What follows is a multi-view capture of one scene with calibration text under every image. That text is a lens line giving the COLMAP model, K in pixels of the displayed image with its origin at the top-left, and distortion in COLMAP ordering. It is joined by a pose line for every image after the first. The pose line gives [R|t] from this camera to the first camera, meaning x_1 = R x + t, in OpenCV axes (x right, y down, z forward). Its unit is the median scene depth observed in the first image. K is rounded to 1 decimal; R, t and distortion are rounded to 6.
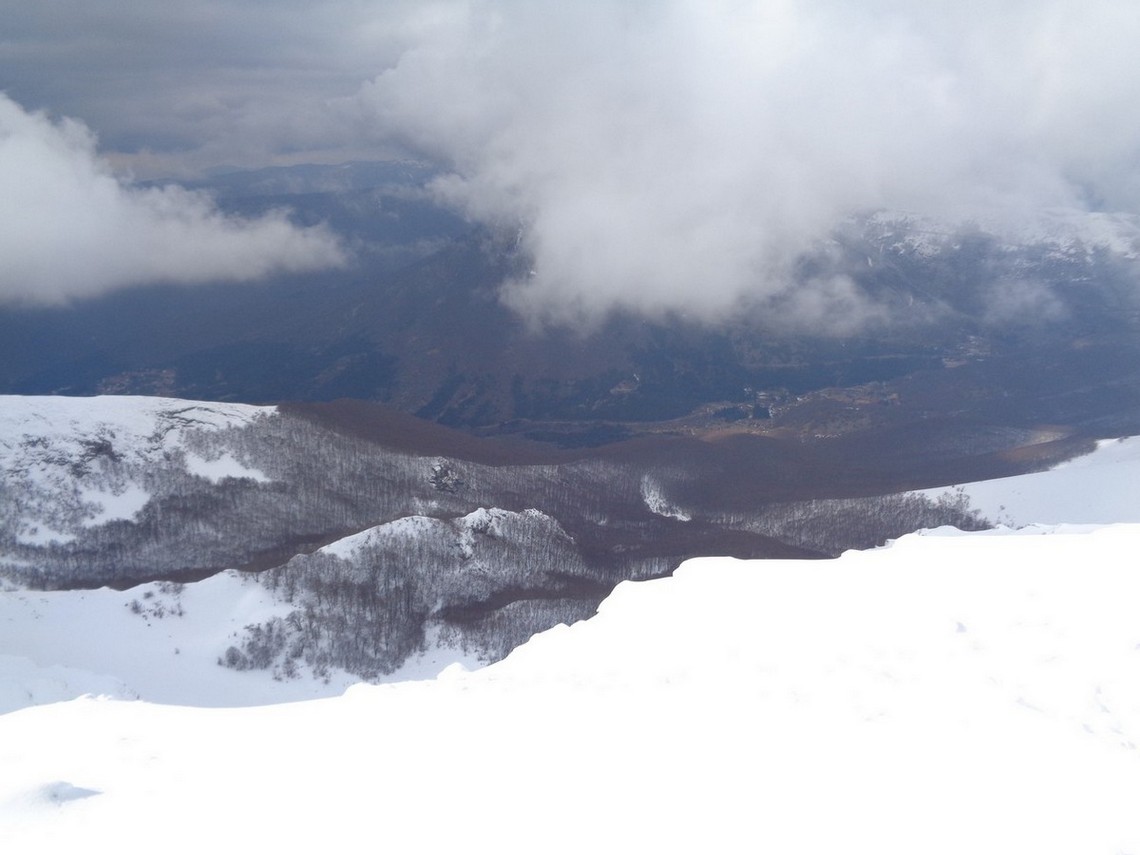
lens RADIAL K [[869.0, 0, 561.1], [0, 869.0, 431.2], [0, 0, 1]] dist [-0.016135, 0.017558]
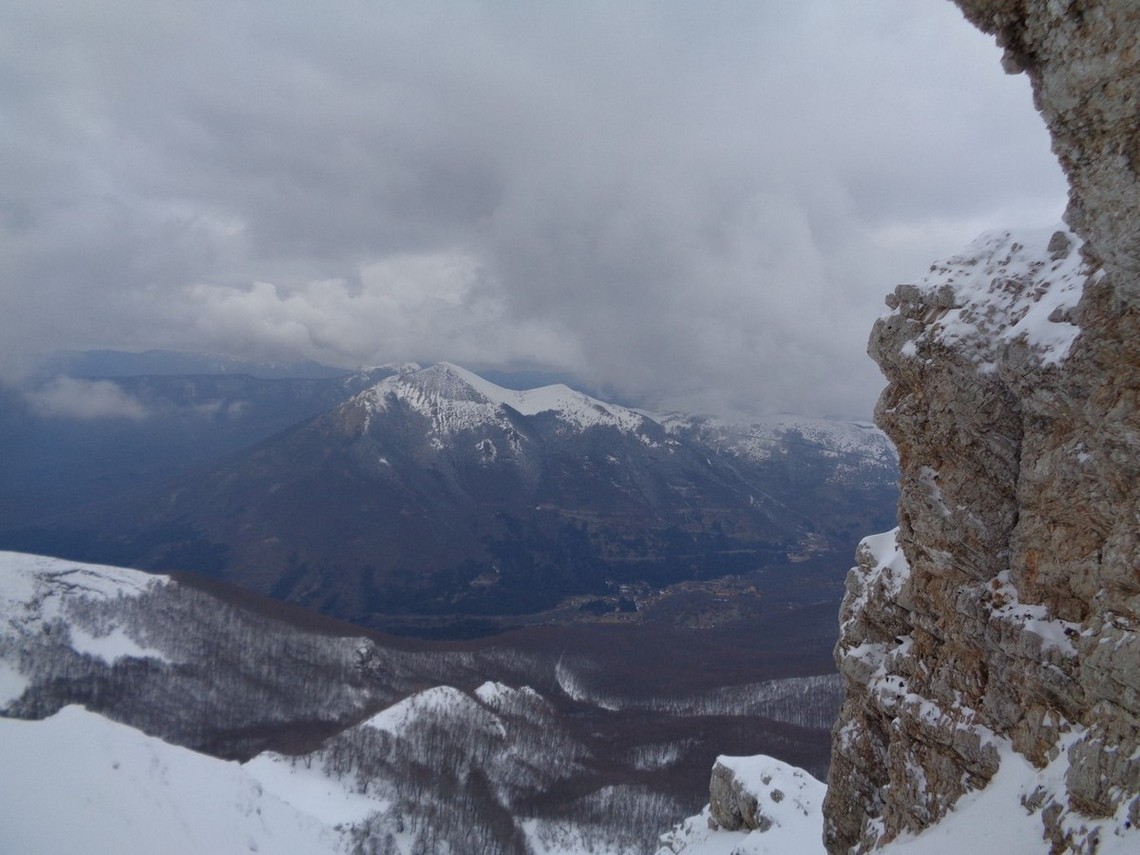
lens RADIAL K [[869.0, 0, 570.5], [0, 869.0, 424.4], [0, 0, 1]] dist [-0.016135, 0.017558]
pose [[0.972042, 0.047346, 0.229985, -0.144877], [0.009625, 0.970603, -0.240492, 0.032765], [-0.234611, 0.235982, 0.943011, 0.090818]]
